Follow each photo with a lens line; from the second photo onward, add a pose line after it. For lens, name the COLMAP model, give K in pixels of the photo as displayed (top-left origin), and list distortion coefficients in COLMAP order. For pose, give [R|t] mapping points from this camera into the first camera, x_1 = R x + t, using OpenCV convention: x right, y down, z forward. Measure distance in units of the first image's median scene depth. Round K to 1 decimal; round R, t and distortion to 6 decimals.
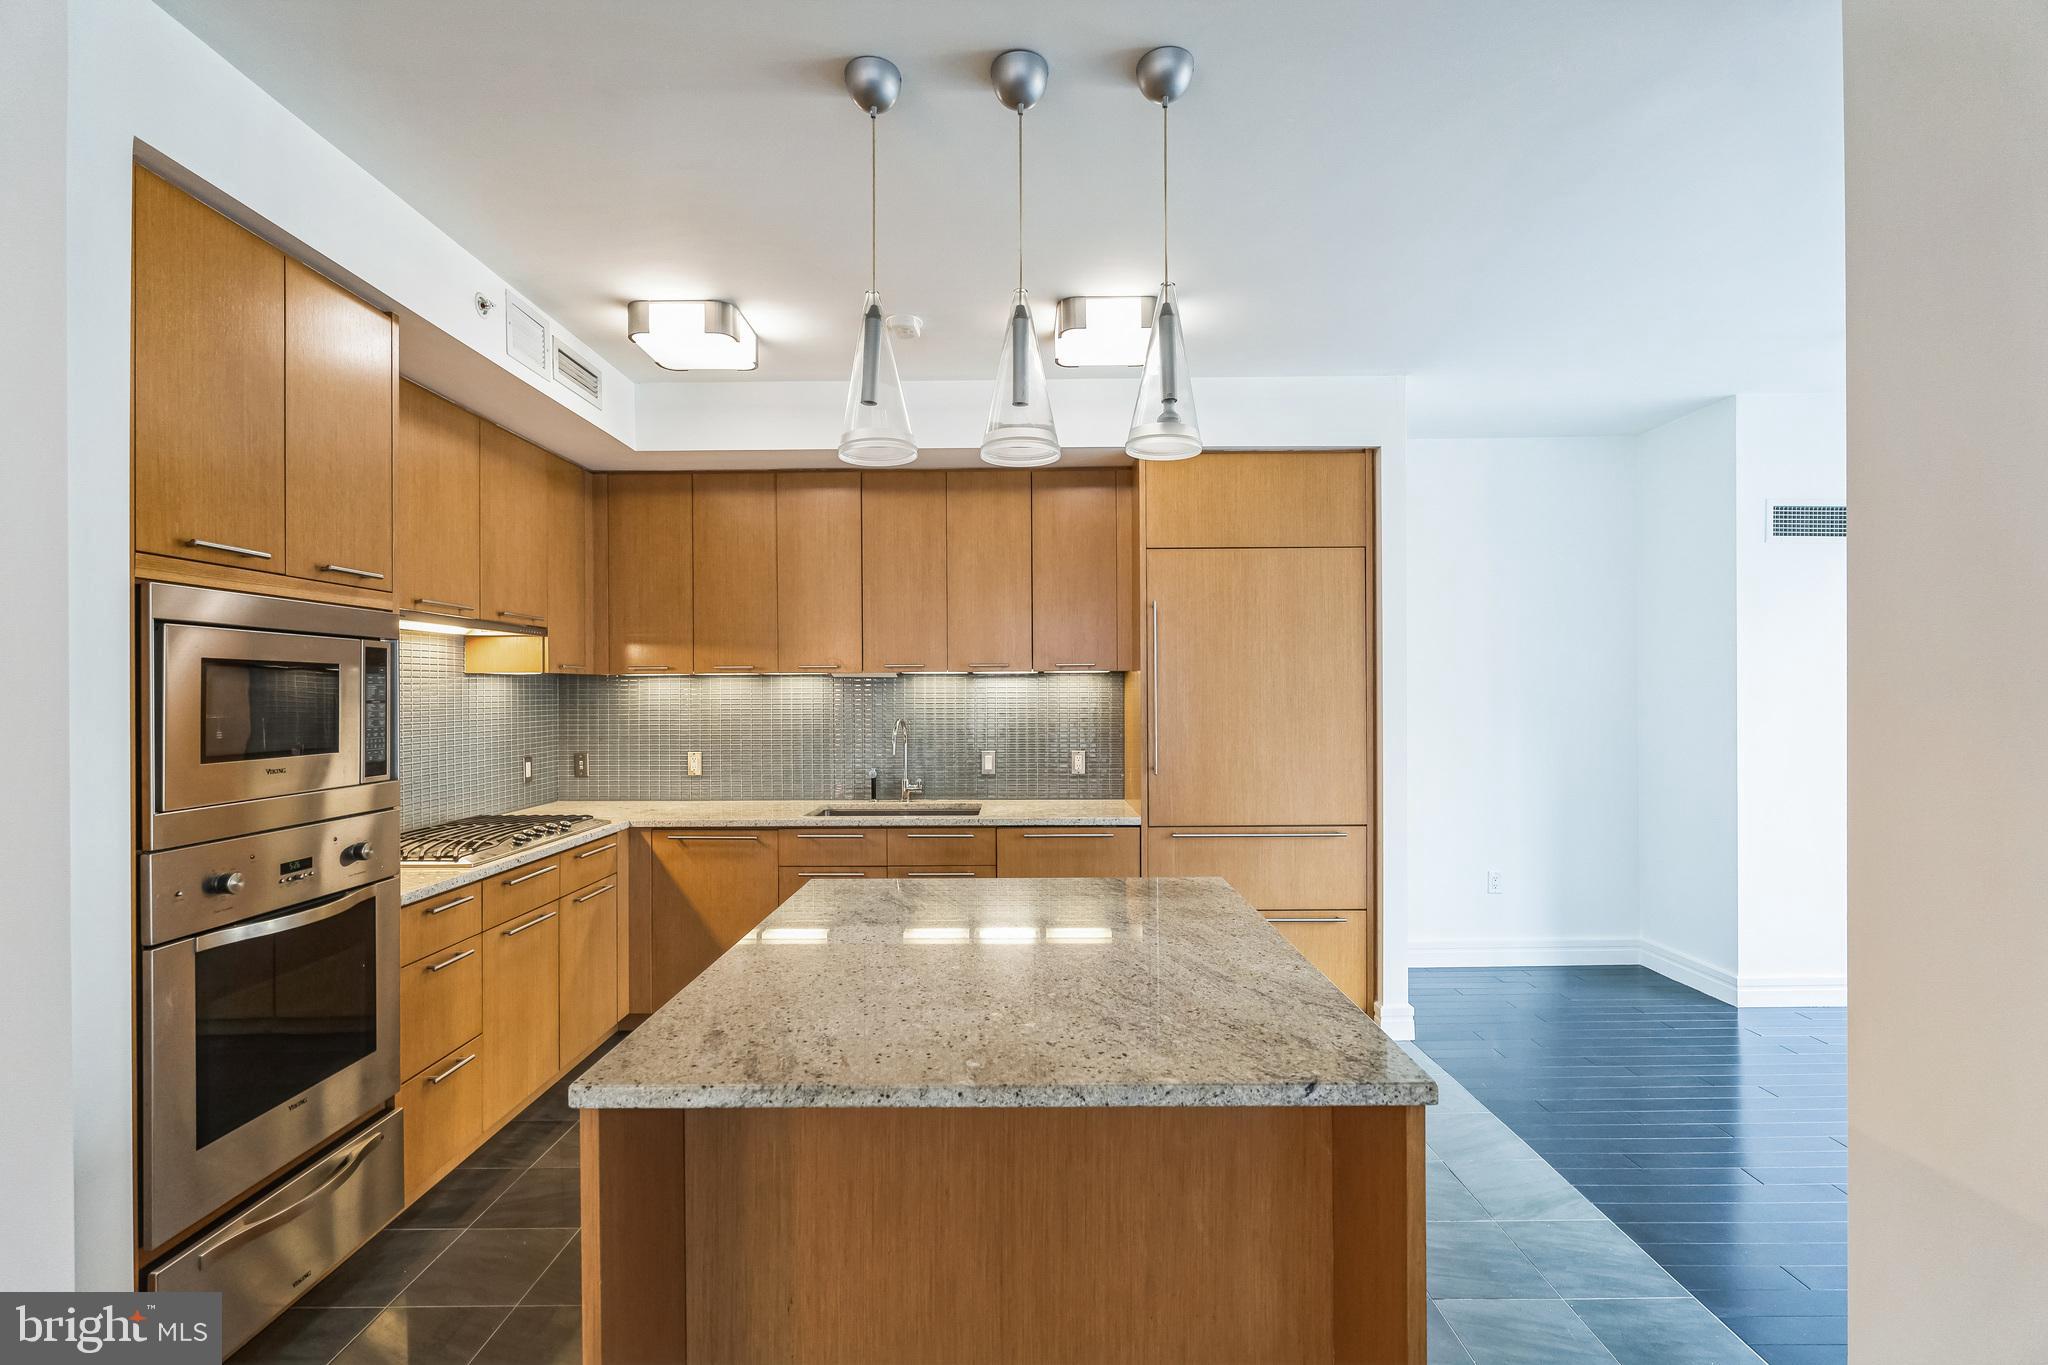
lens RADIAL K [[910.7, 0, 1016.8], [0, 910.7, 677.7], [0, 0, 1]] dist [-0.001829, -0.000116]
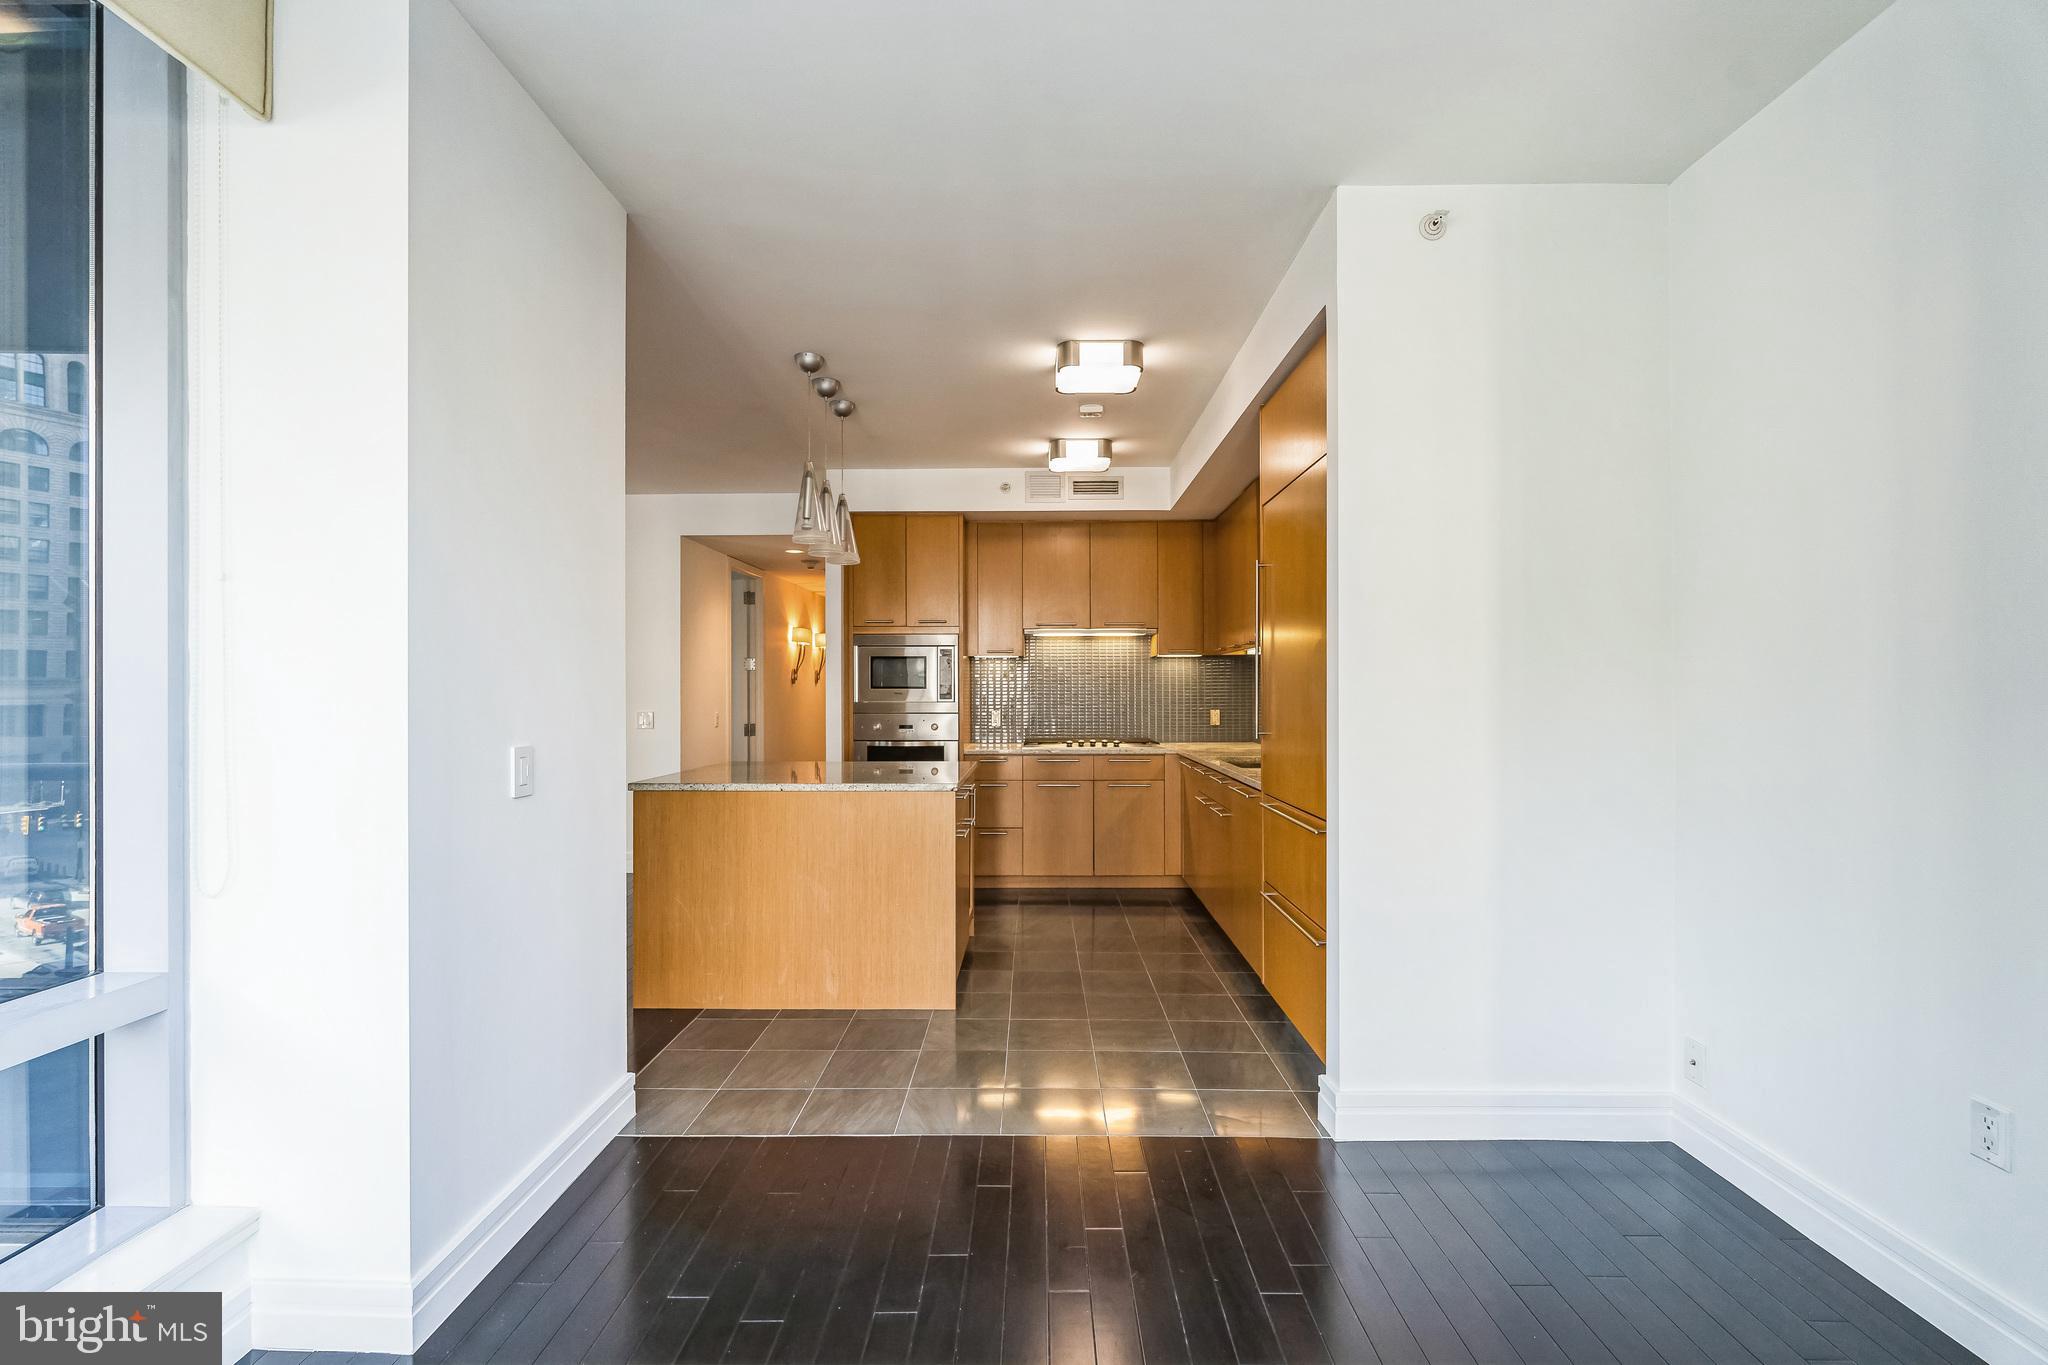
lens RADIAL K [[911.8, 0, 1020.2], [0, 911.8, 686.9], [0, 0, 1]] dist [0.001001, 0.000887]
pose [[-0.004770, 0.002947, -0.999984, 1.912001], [0.018352, 0.999828, 0.002859, 0.070886], [0.999820, -0.018338, -0.004823, 1.285690]]
